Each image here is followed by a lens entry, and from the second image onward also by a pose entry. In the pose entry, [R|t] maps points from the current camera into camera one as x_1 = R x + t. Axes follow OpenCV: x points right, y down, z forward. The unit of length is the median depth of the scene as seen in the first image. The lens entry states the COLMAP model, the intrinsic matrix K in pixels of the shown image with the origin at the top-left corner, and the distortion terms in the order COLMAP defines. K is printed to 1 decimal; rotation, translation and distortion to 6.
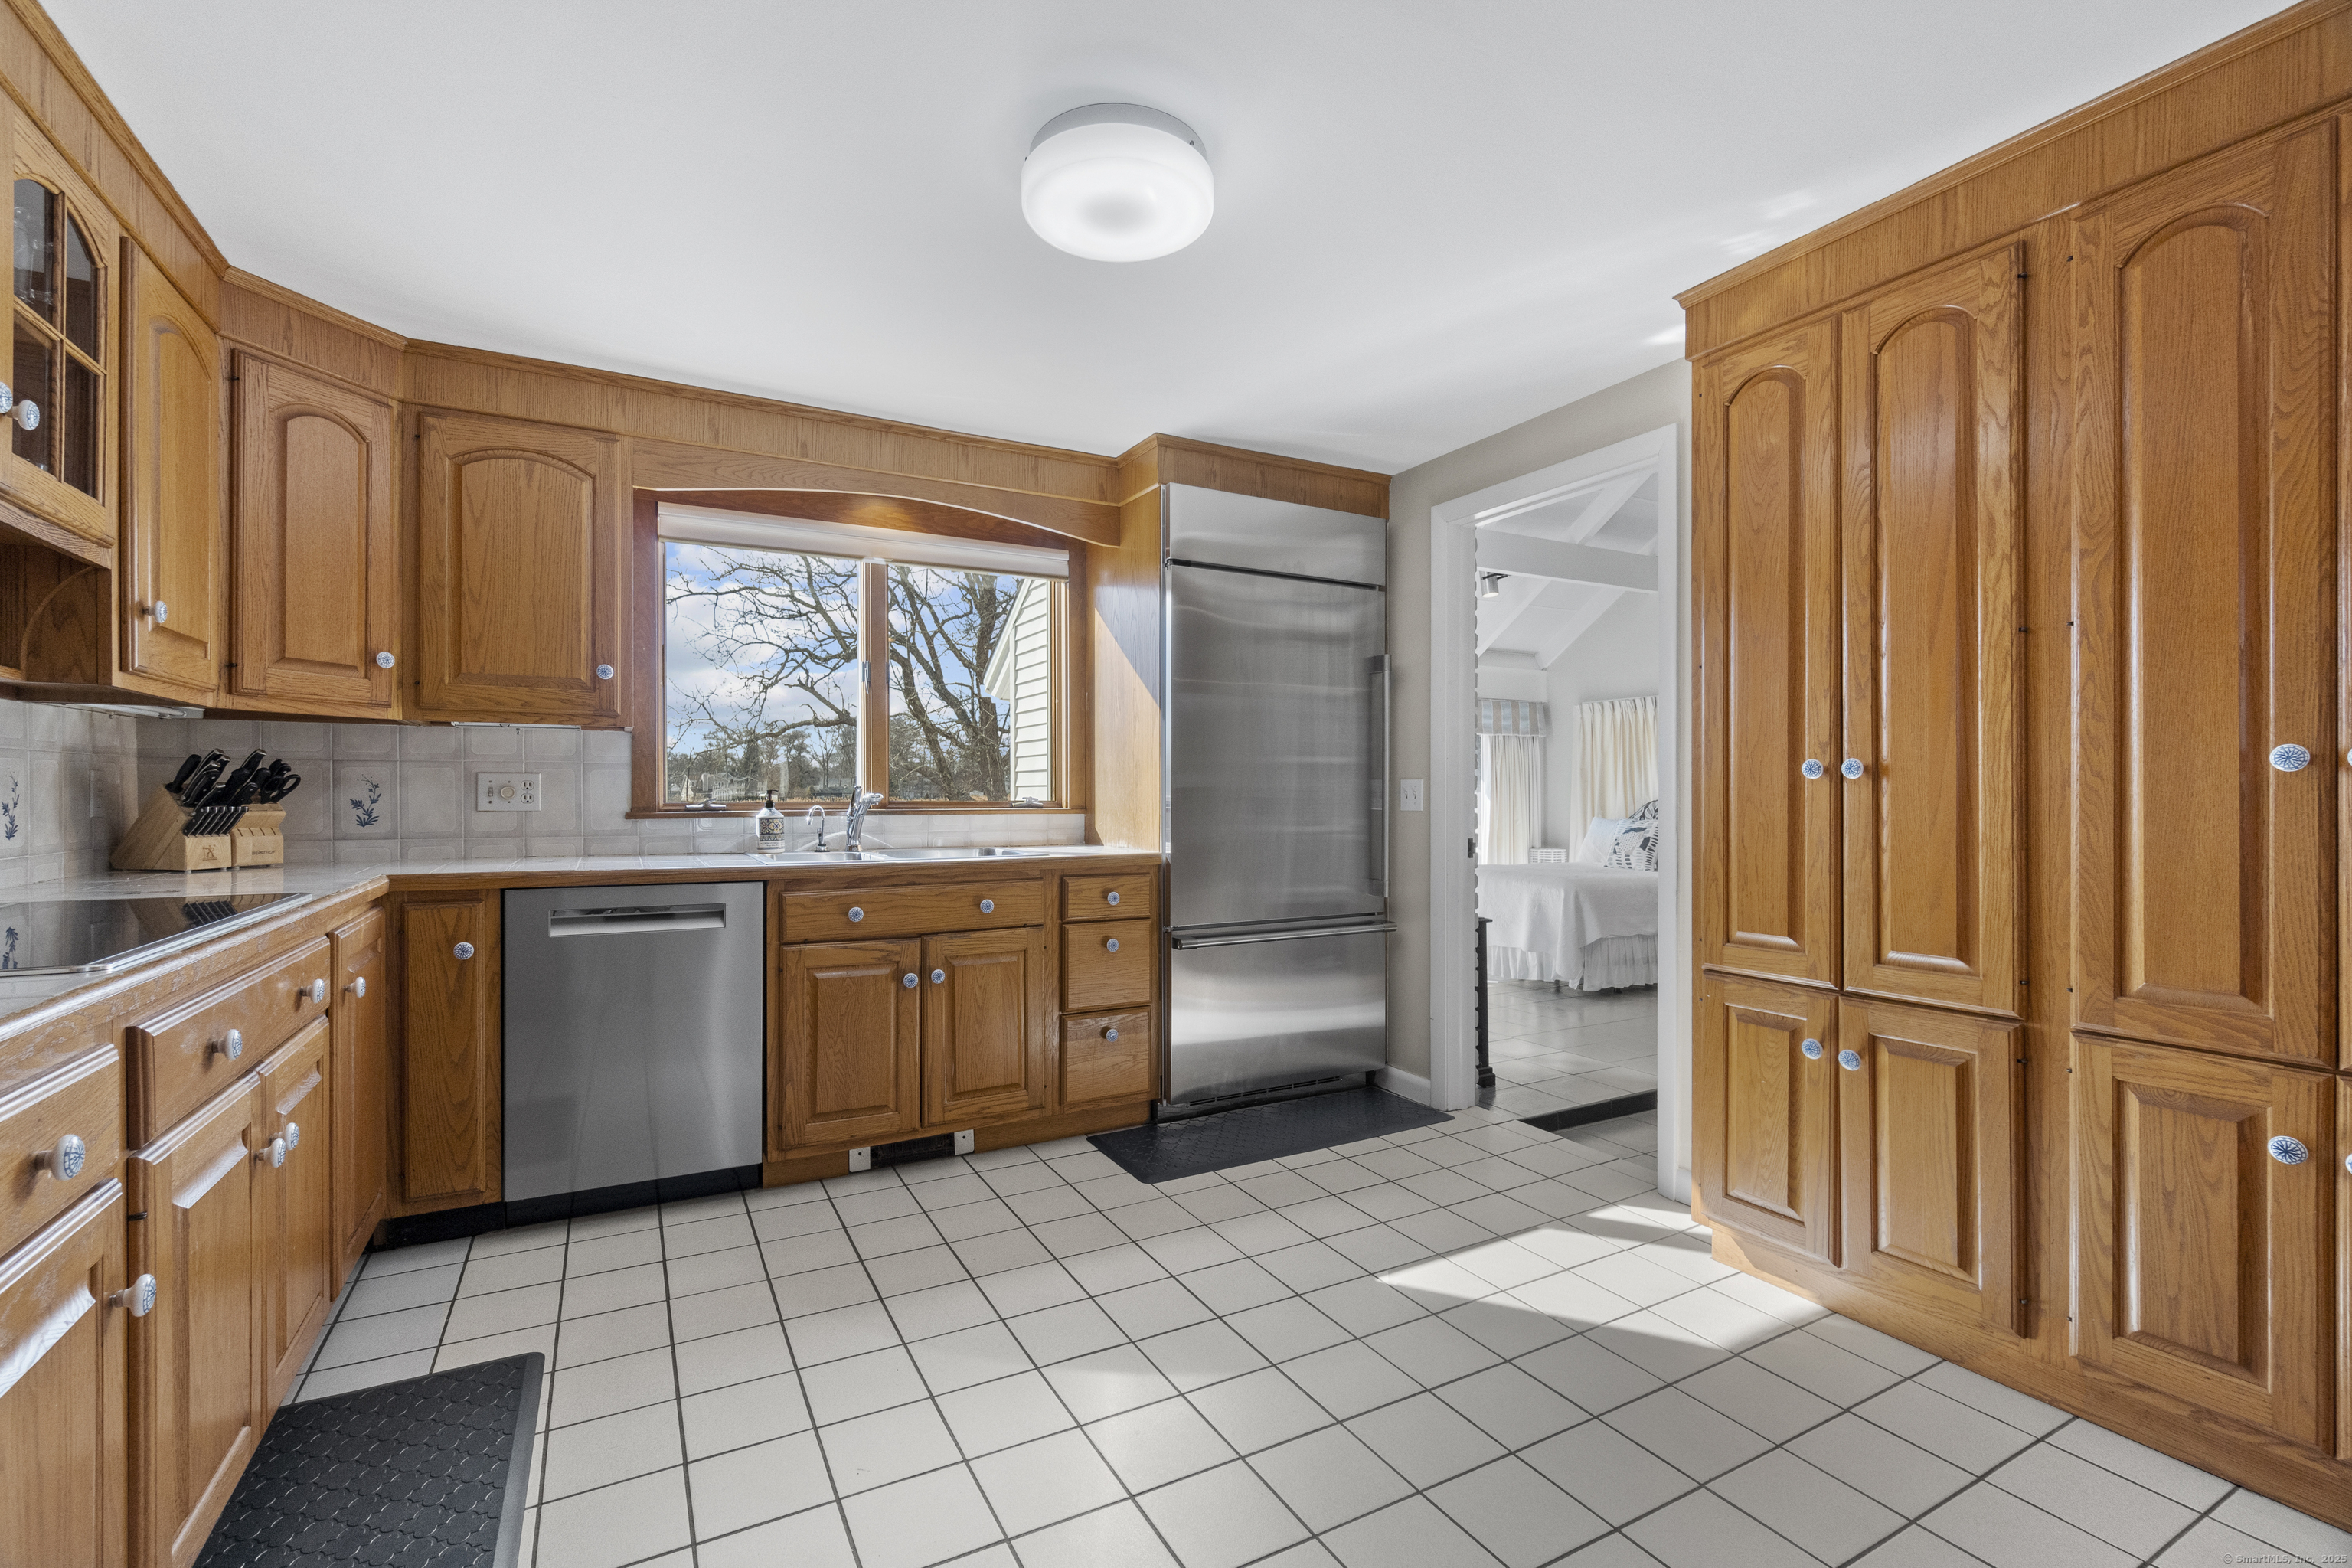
lens RADIAL K [[1029.8, 0, 1154.9], [0, 1029.8, 792.0], [0, 0, 1]] dist [-0.000610, -0.000069]
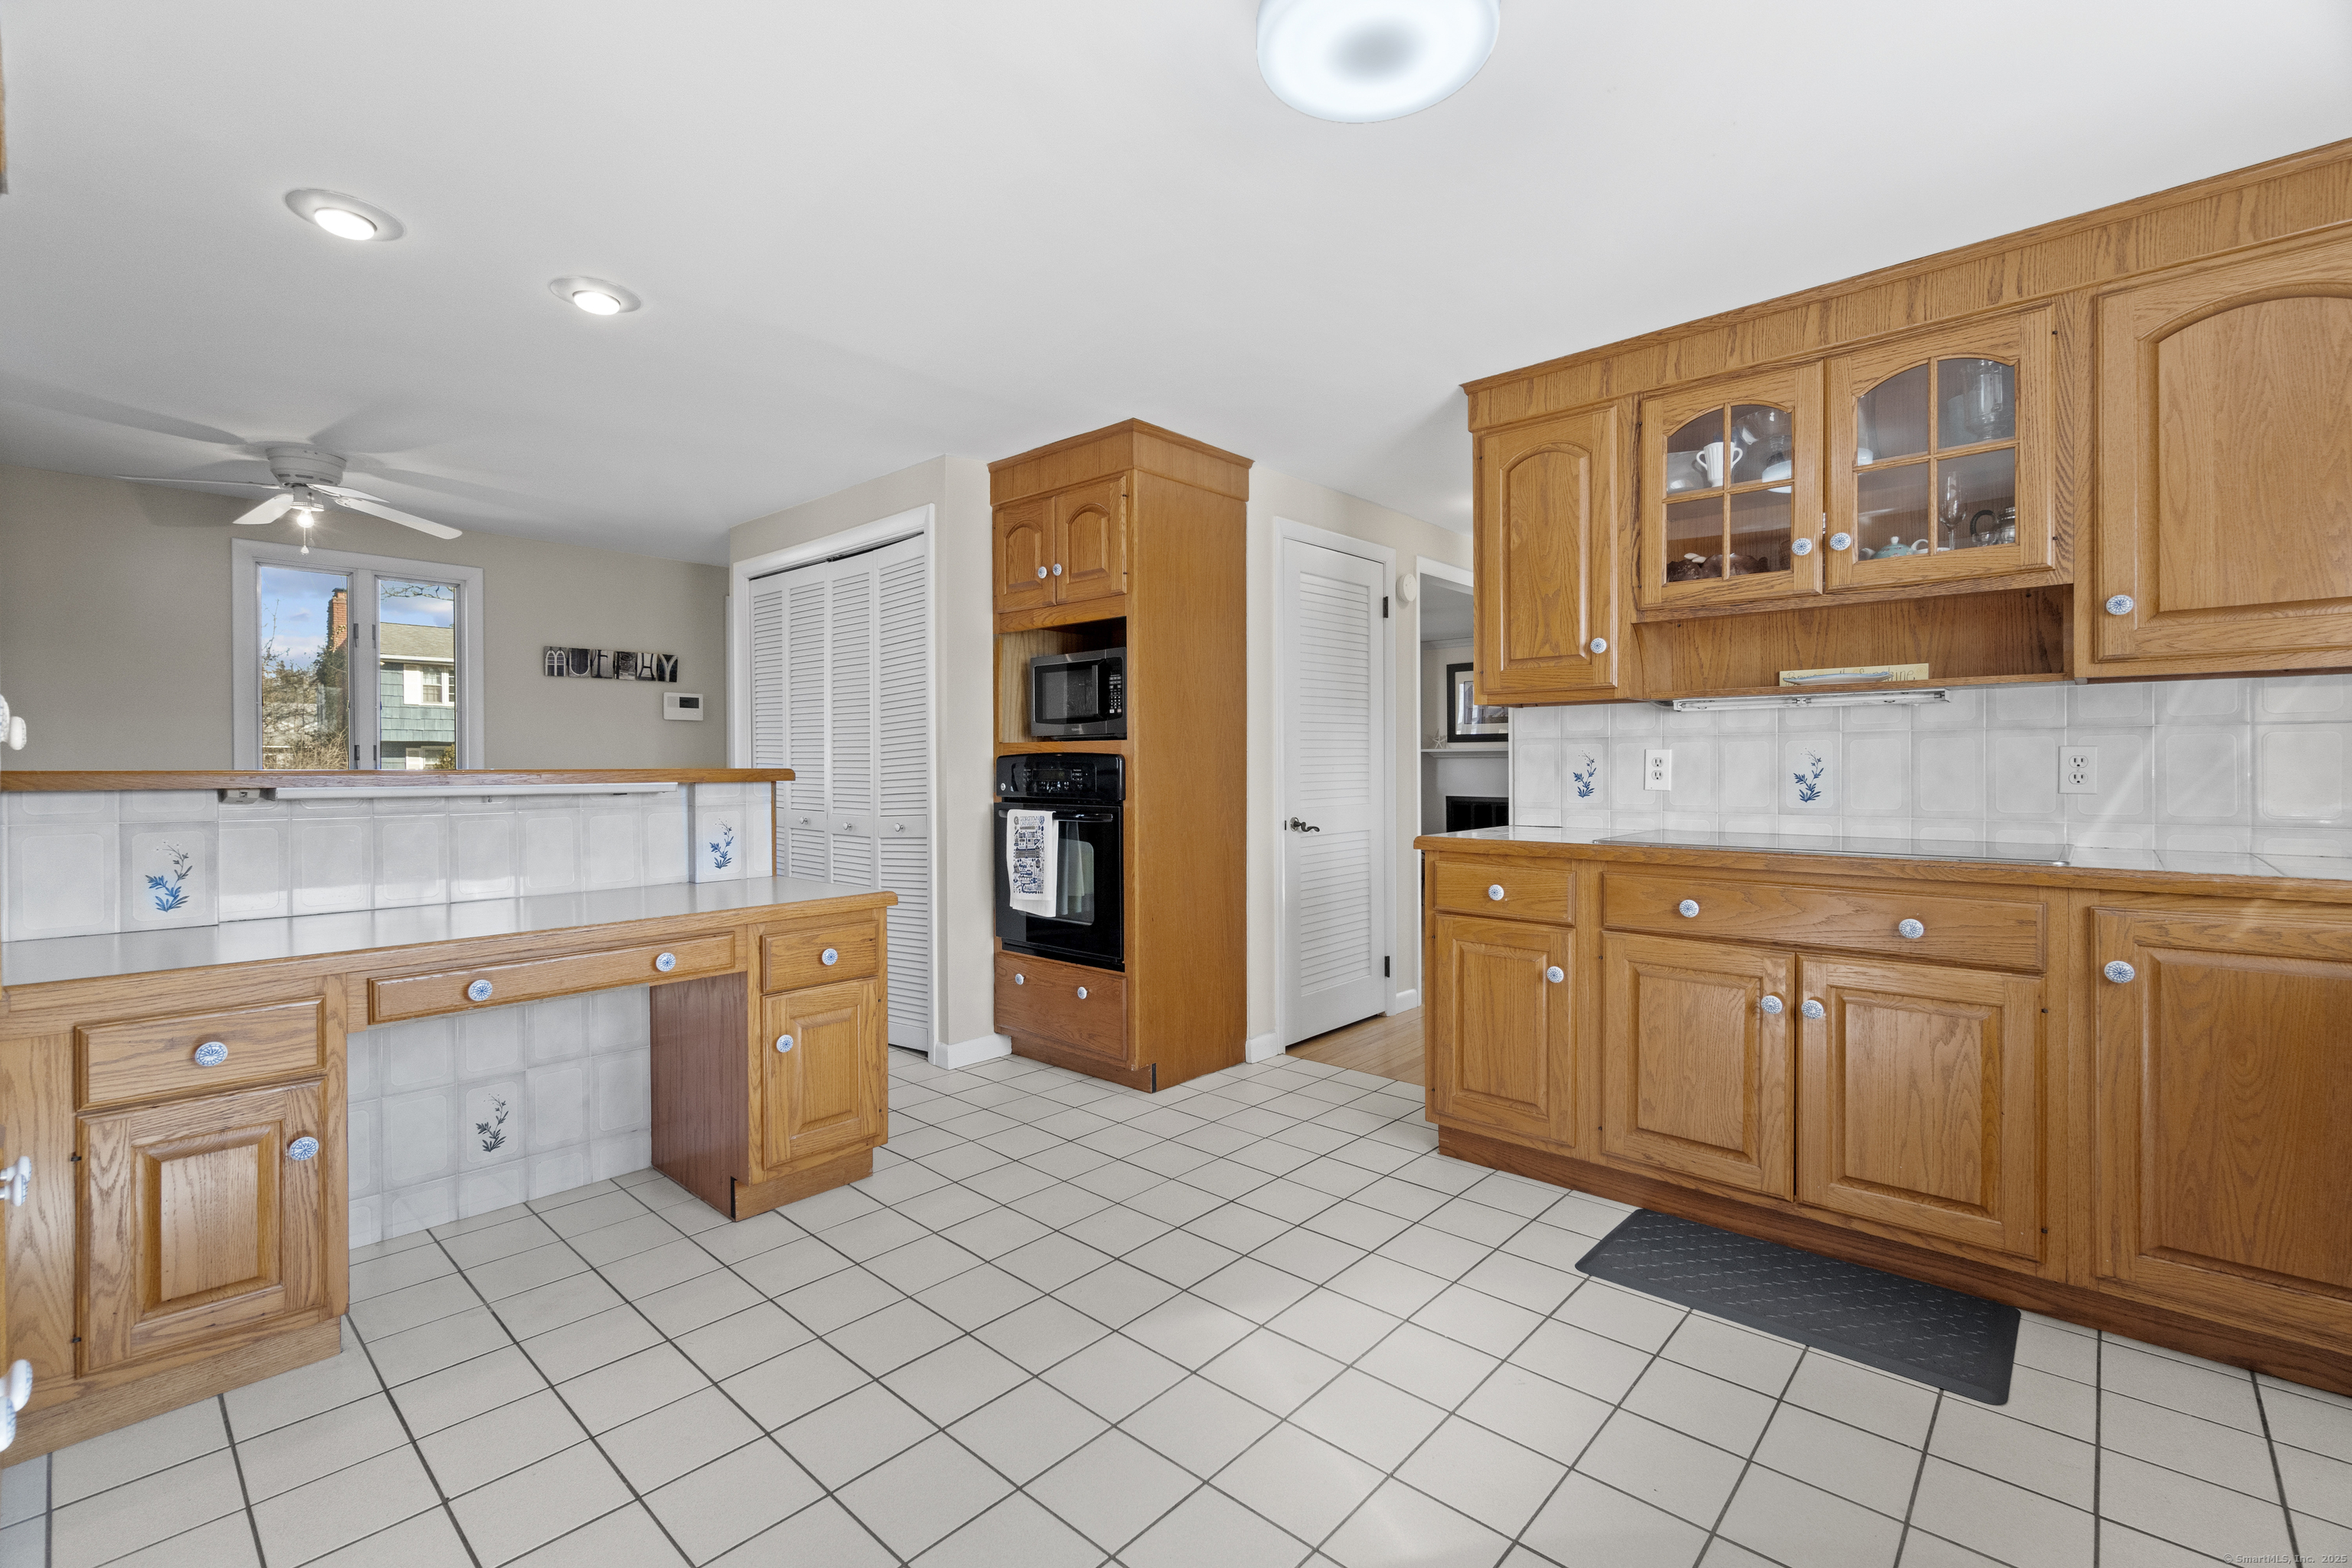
lens RADIAL K [[1010.7, 0, 1221.7], [0, 1010.7, 769.0], [0, 0, 1]] dist [-0.000089, 0.000056]
pose [[-0.932448, 0.004453, -0.361277, 0.221168], [0.003396, 0.999988, 0.003561, -0.001532], [0.361289, 0.002094, -0.932452, 1.063745]]
